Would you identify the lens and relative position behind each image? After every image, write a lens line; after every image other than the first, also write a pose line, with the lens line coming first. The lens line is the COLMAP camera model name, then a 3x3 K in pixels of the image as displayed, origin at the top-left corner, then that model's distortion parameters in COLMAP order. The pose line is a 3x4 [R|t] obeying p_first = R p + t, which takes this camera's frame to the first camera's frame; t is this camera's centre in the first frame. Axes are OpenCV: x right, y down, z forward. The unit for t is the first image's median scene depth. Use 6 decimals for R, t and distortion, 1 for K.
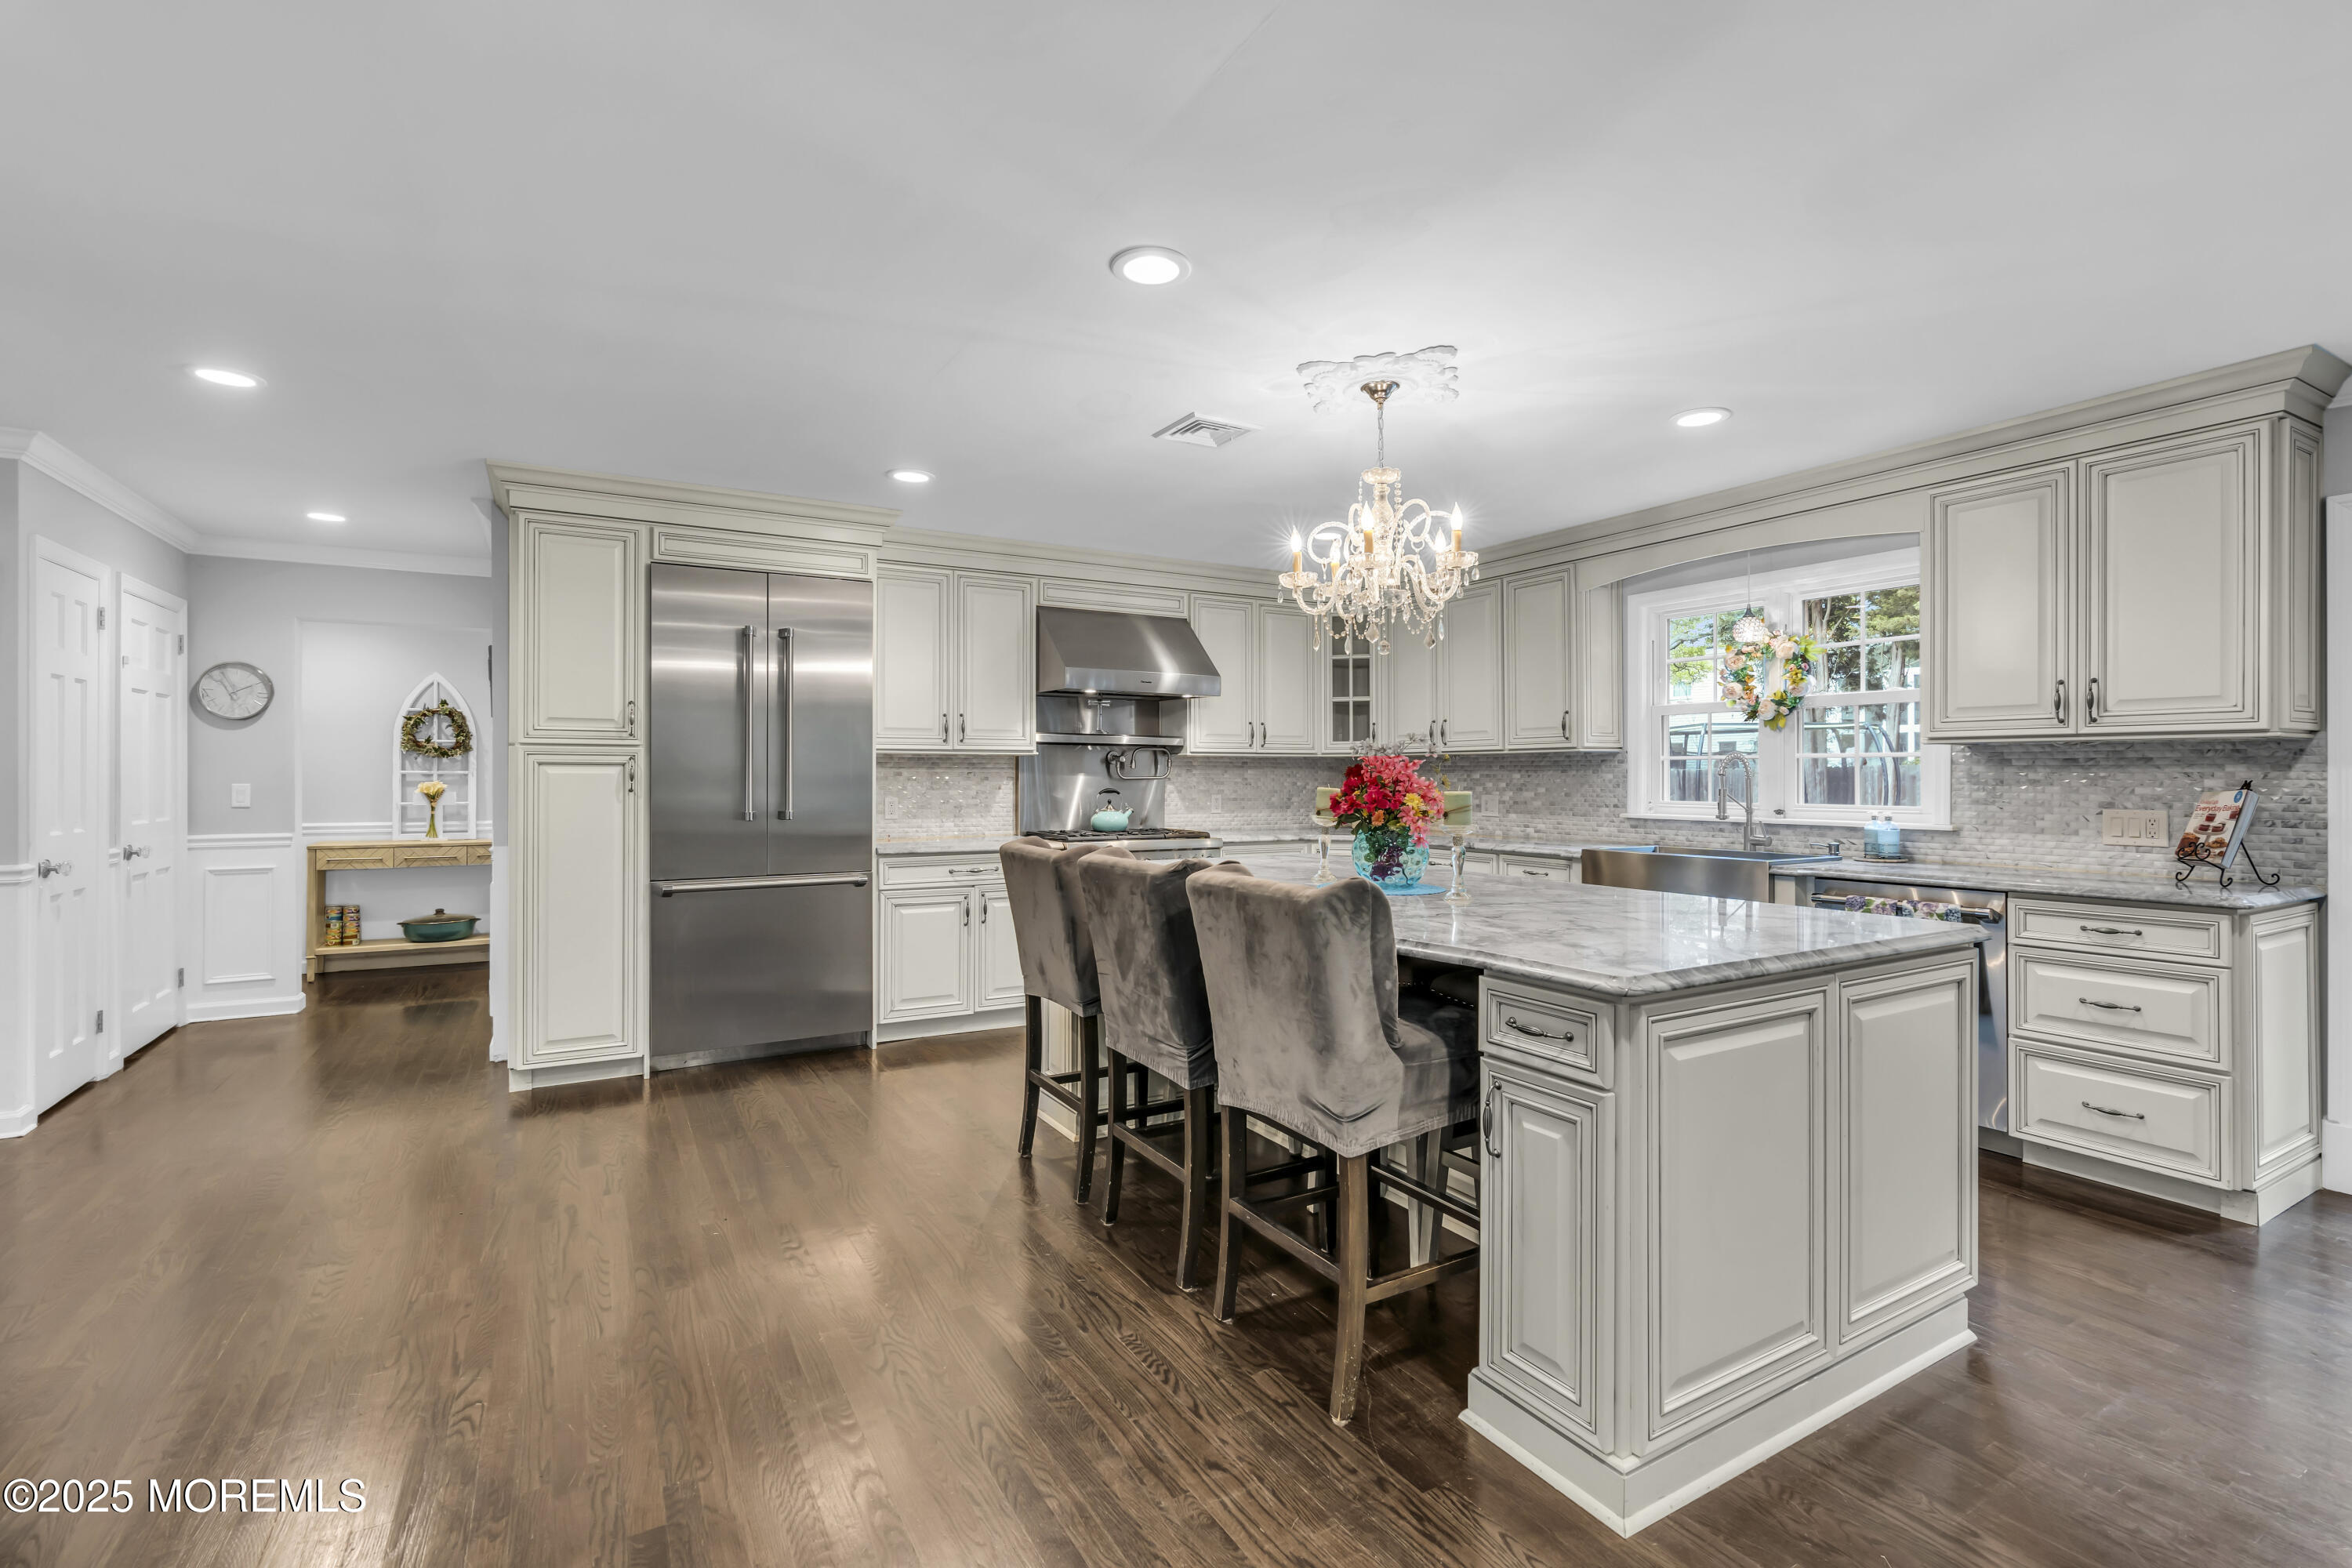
lens RADIAL K [[1053.8, 0, 1171.1], [0, 1053.8, 775.2], [0, 0, 1]] dist [-0.009913, 0.004108]
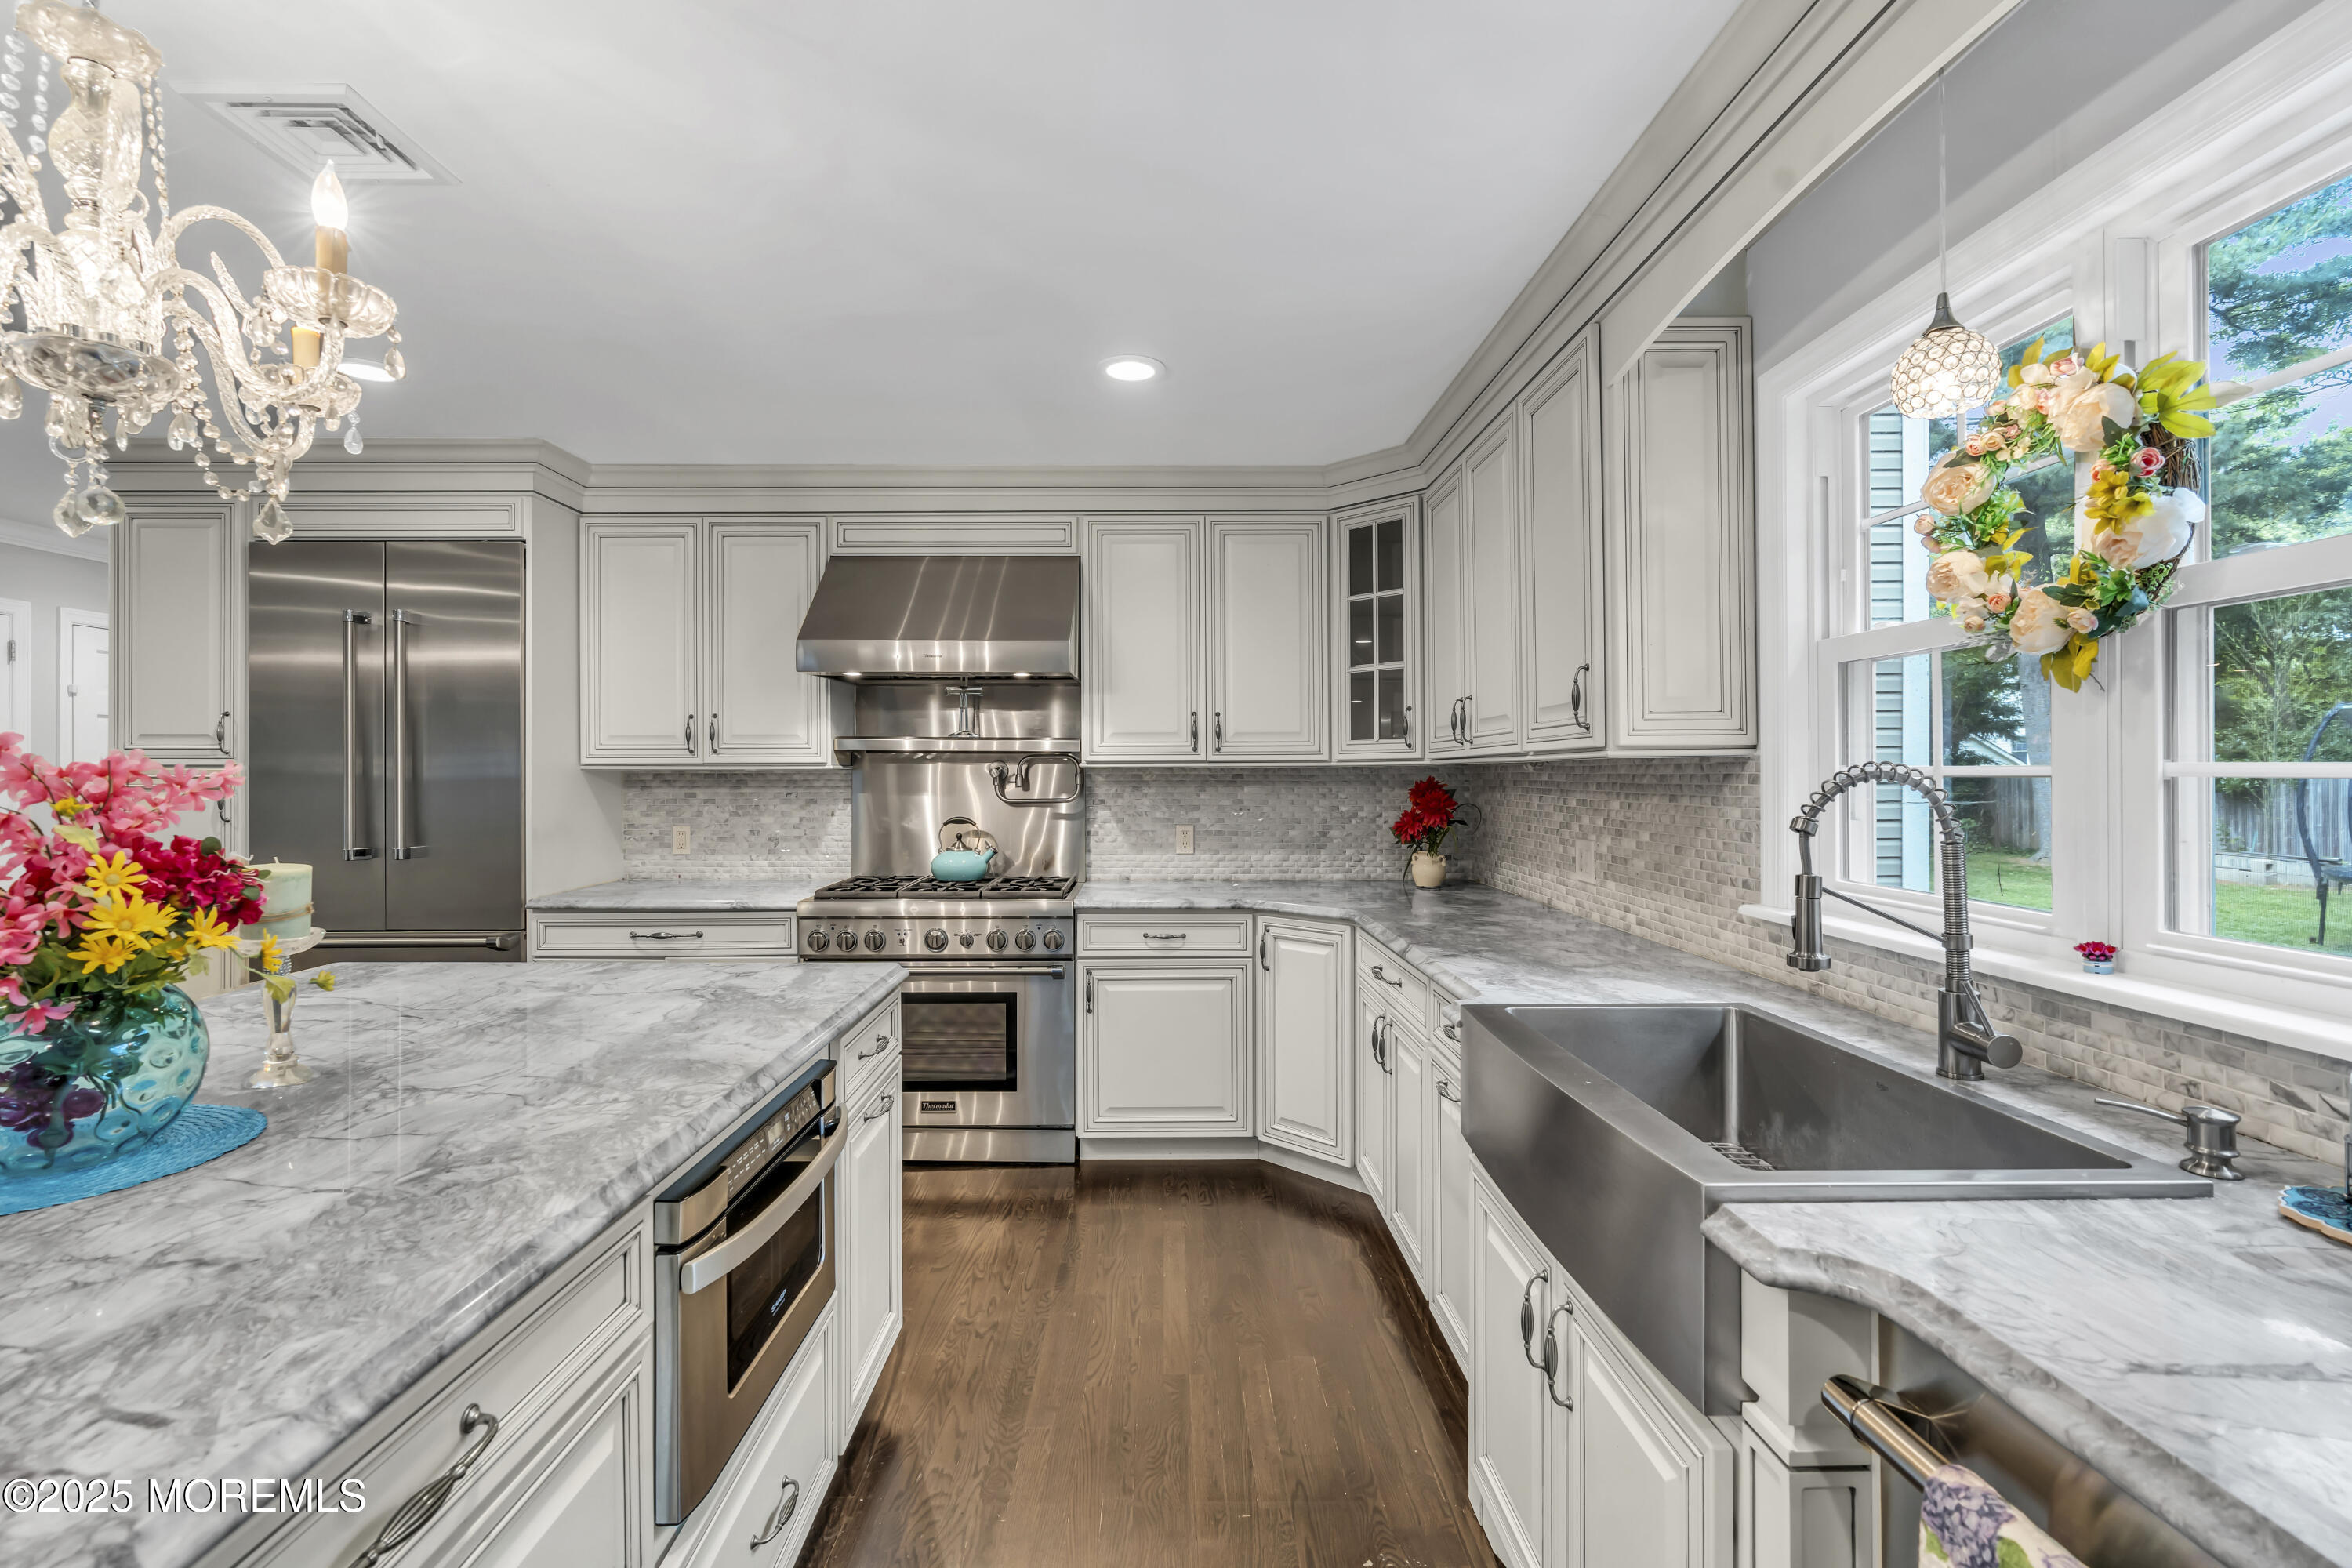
lens RADIAL K [[1053.8, 0, 1171.1], [0, 1053.8, 775.2], [0, 0, 1]] dist [-0.009913, 0.004108]
pose [[0.872284, -0.002363, -0.488994, 0.492200], [0.002819, 0.999996, 0.000196, -0.017641], [0.488991, -0.001549, 0.872287, 0.597573]]
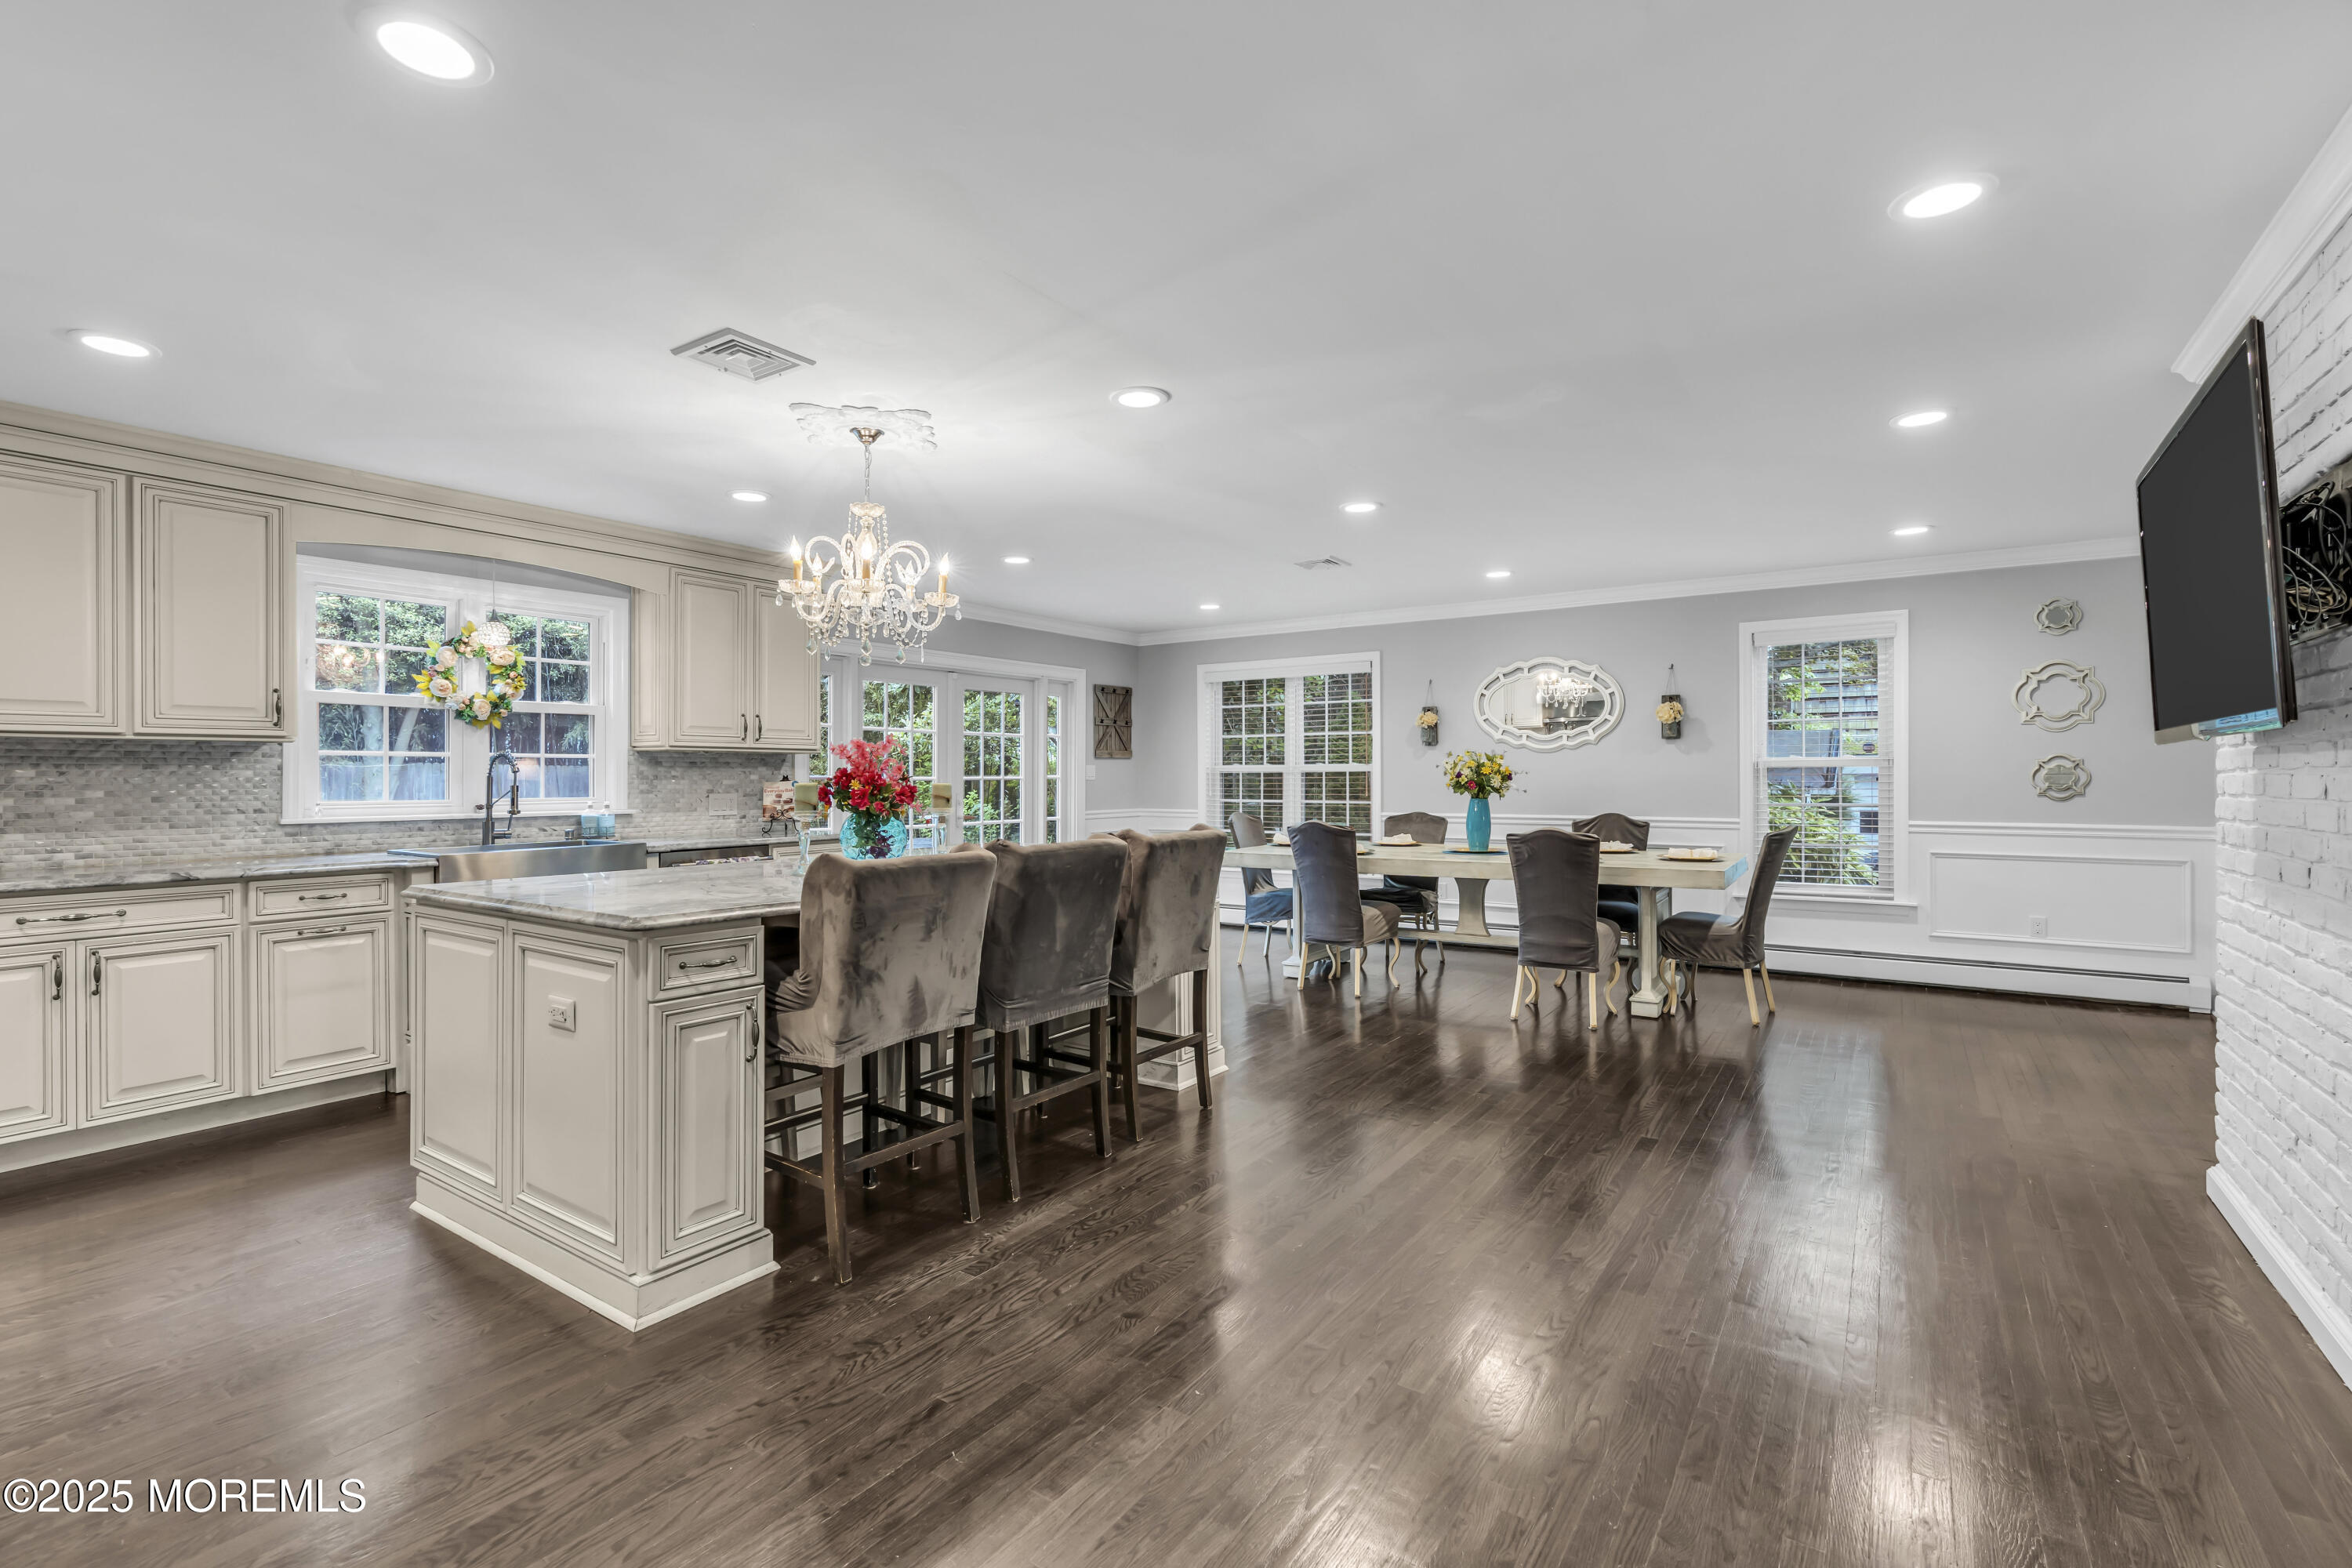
lens RADIAL K [[1053.8, 0, 1171.1], [0, 1053.8, 775.2], [0, 0, 1]] dist [-0.009913, 0.004108]
pose [[-0.429803, 0.000165, 0.902923, -0.675715], [0.001579, 0.999999, 0.000569, 0.003346], [-0.902921, 0.001671, -0.429802, 0.826276]]
